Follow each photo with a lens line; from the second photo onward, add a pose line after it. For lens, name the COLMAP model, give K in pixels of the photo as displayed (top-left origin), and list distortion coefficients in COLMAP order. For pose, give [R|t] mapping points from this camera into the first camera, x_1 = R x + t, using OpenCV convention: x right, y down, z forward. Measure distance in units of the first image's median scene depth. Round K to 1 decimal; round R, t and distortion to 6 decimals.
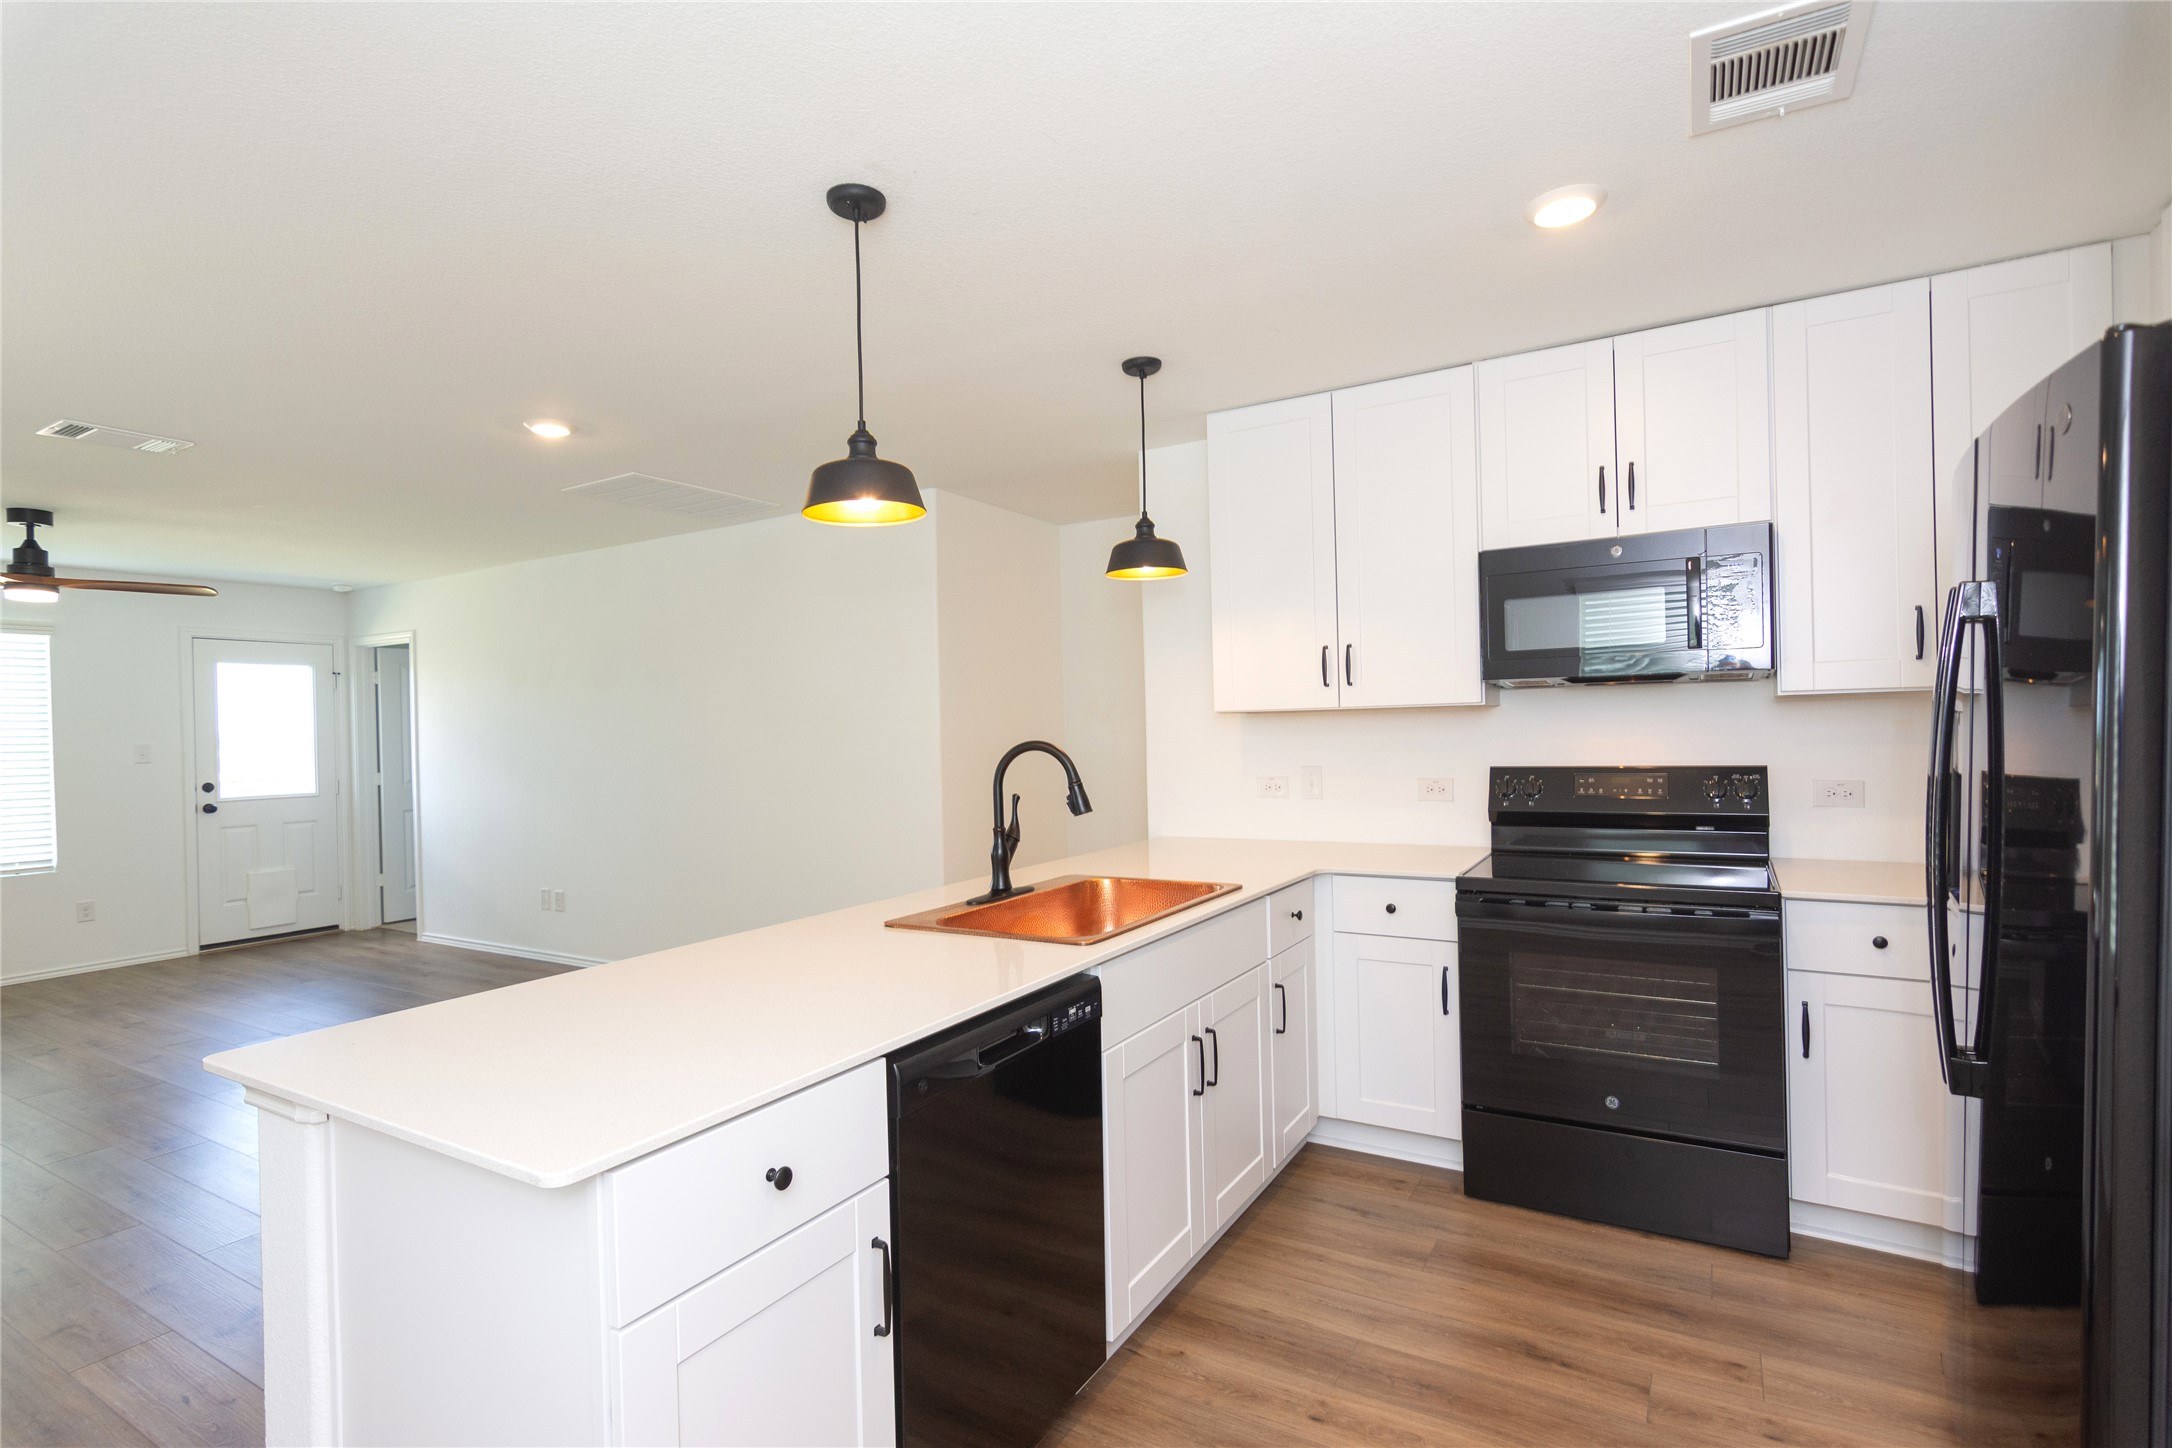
lens RADIAL K [[1042.4, 0, 1083.0], [0, 1042.4, 735.4], [0, 0, 1]] dist [0.001795, 0.000859]
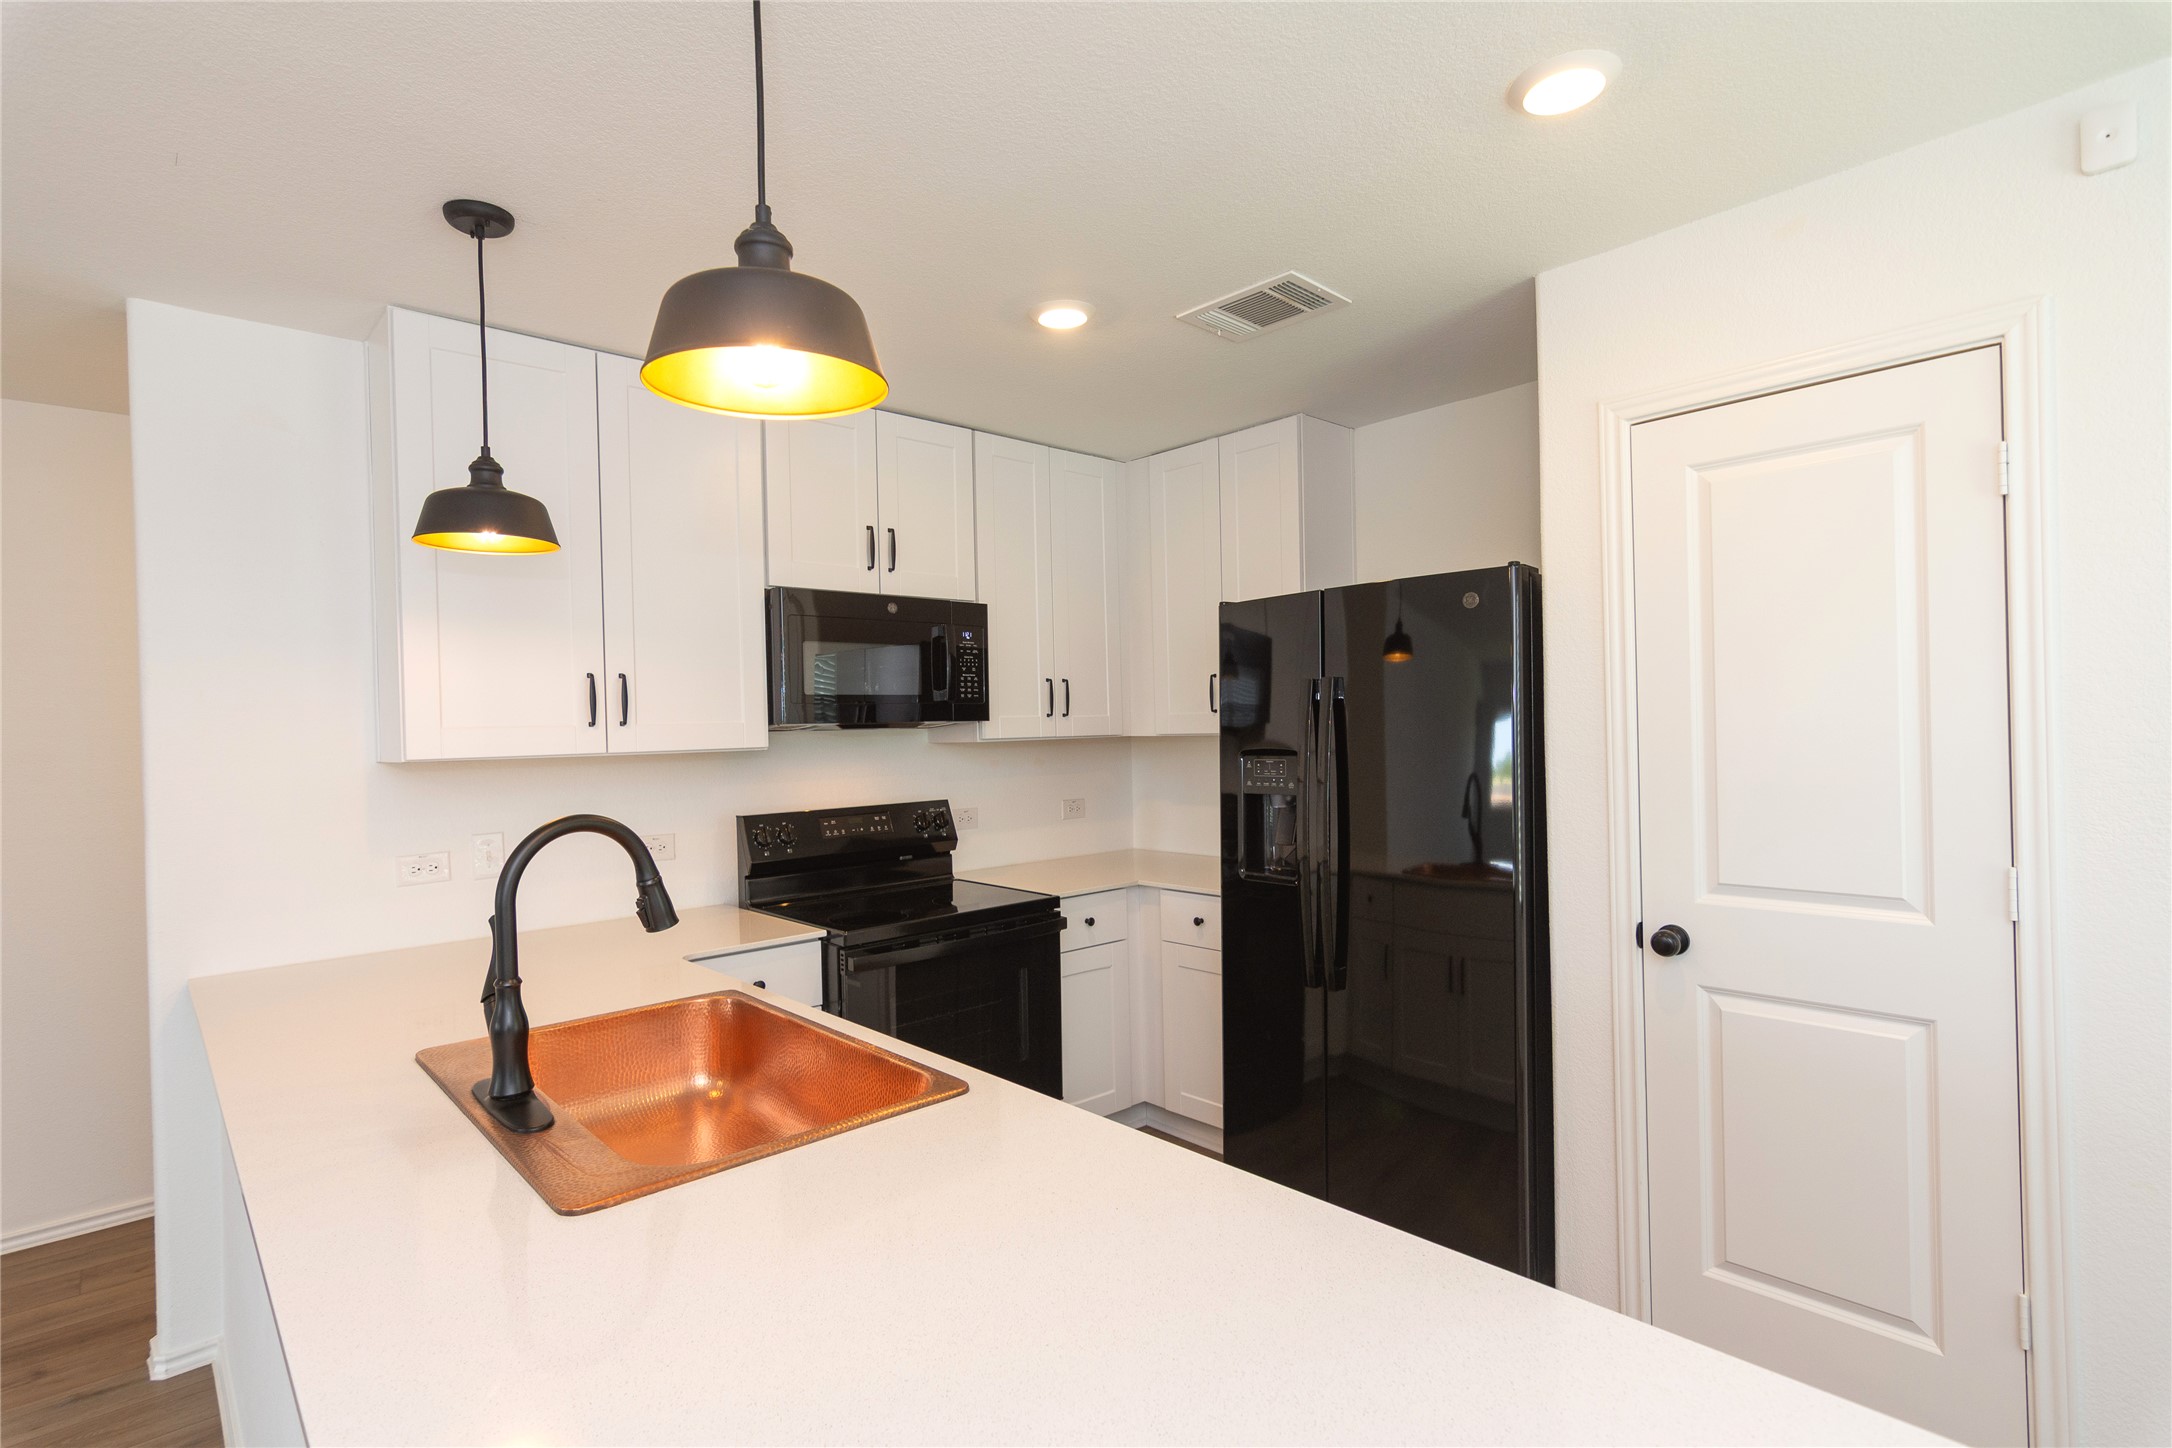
lens RADIAL K [[1042.4, 0, 1083.0], [0, 1042.4, 735.4], [0, 0, 1]] dist [0.001795, 0.000859]
pose [[0.282160, 0.012181, 0.959290, -0.241677], [0.024636, 0.999498, -0.019938, -0.009159], [-0.959051, 0.029259, 0.281718, 0.260791]]
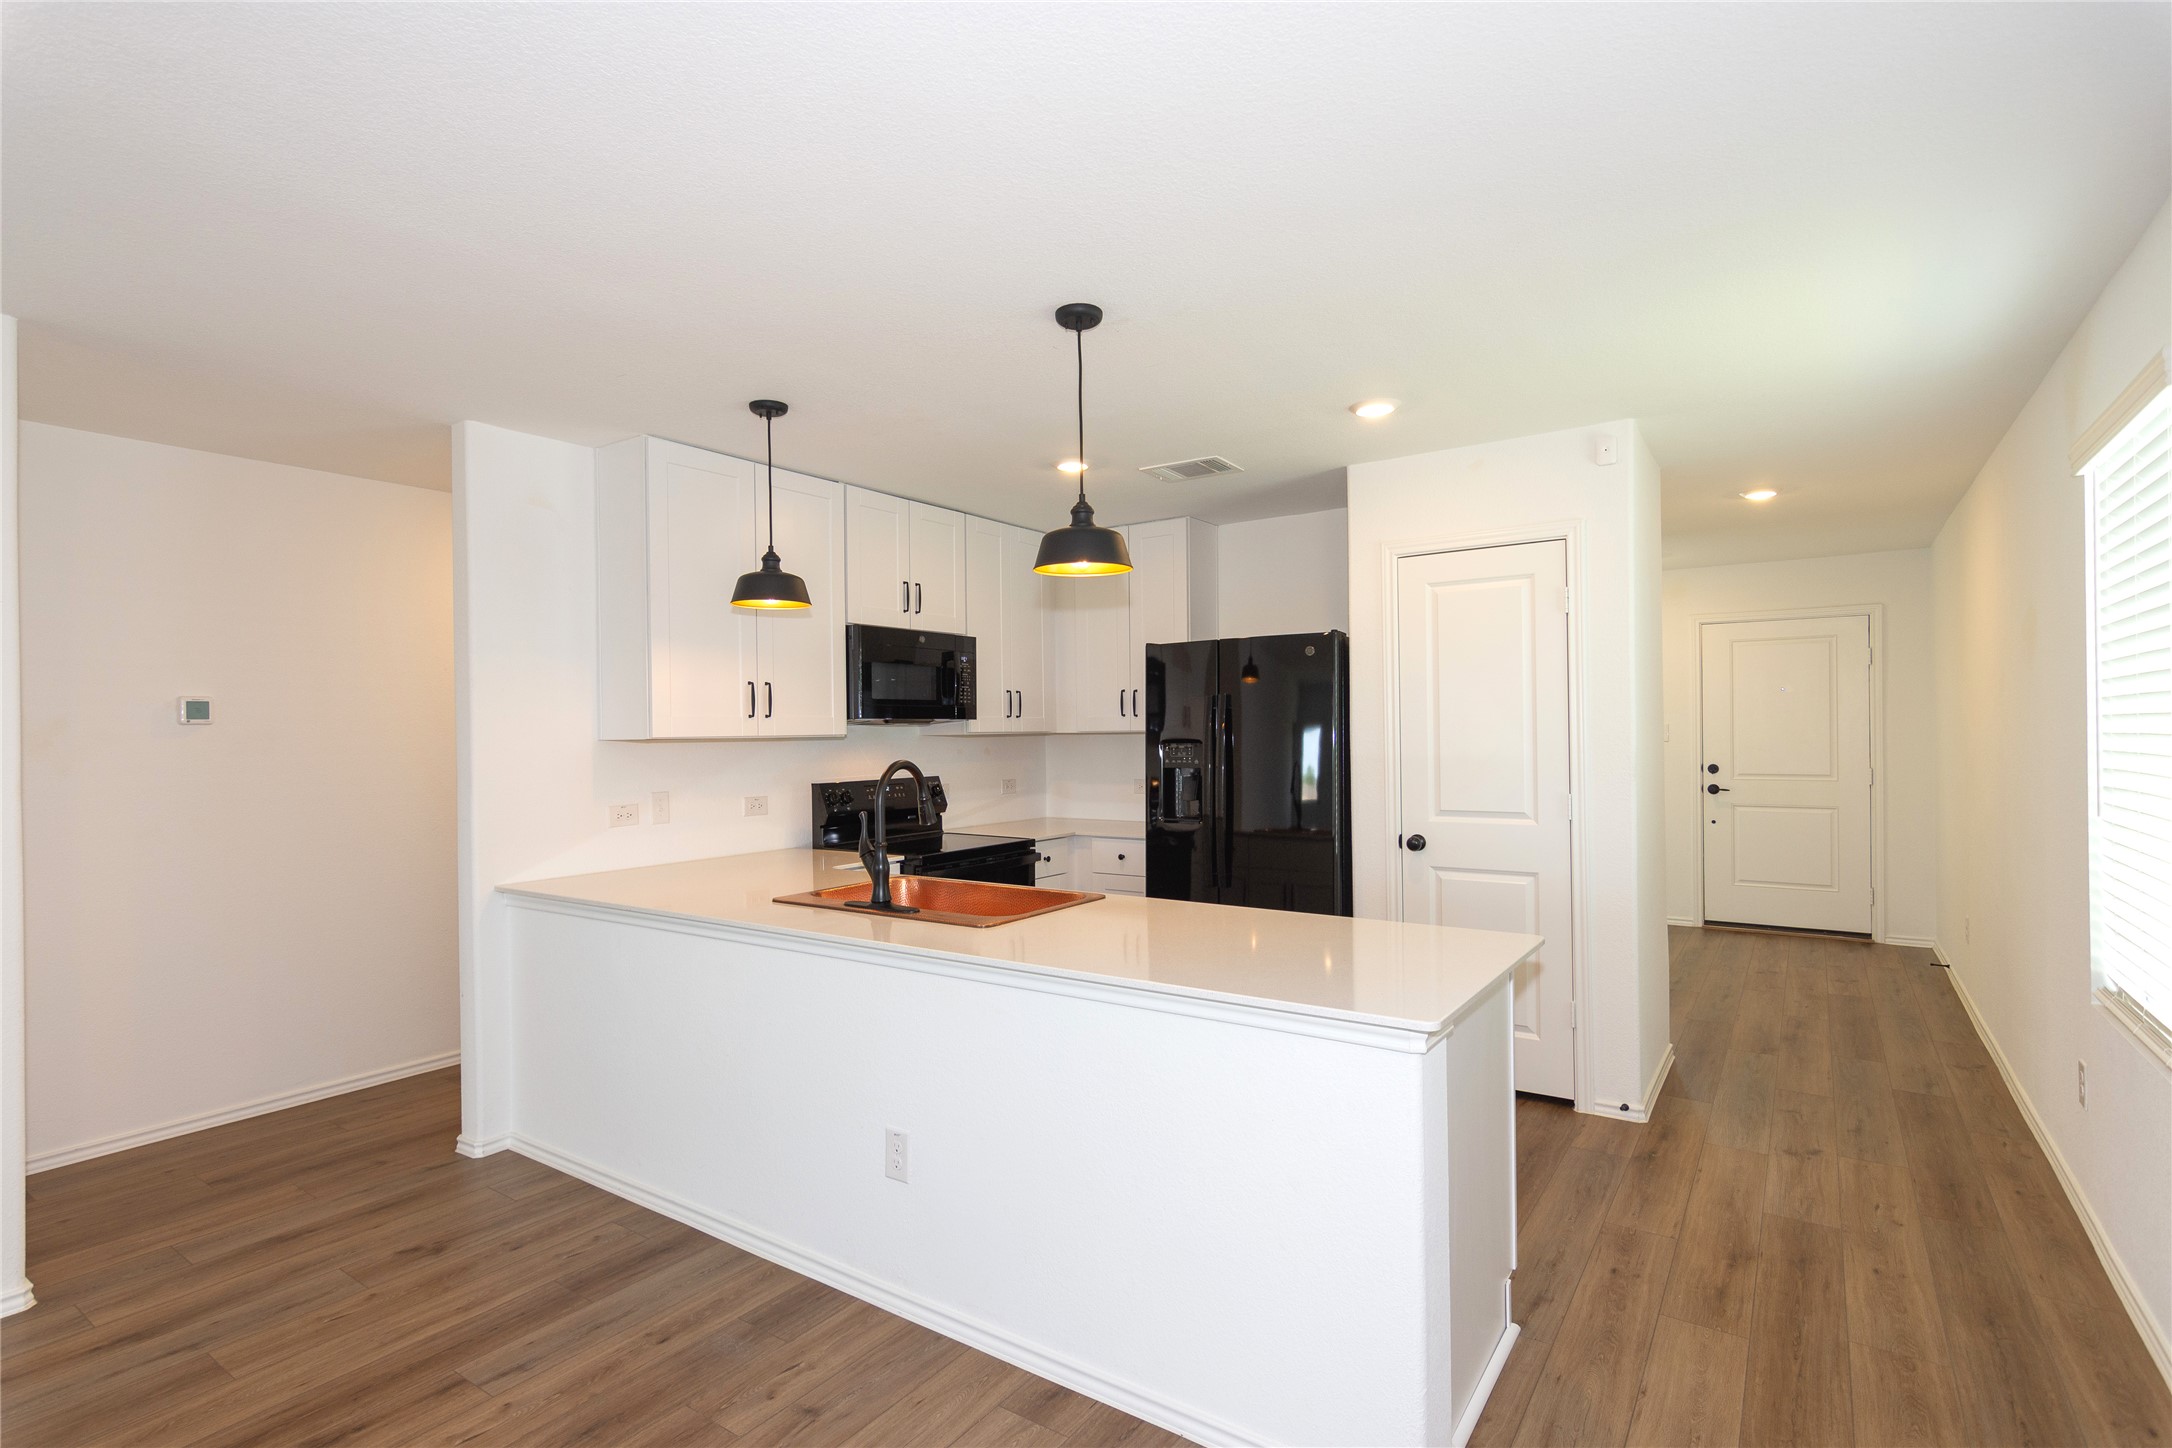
lens RADIAL K [[1046.2, 0, 1081.1], [0, 1046.2, 737.7], [0, 0, 1]] dist [-0.000722, 0.001233]
pose [[0.067260, 0.020363, 0.997528, -0.525449], [0.019785, 0.999568, -0.021739, 0.004425], [-0.997539, 0.021199, 0.066828, 0.339025]]
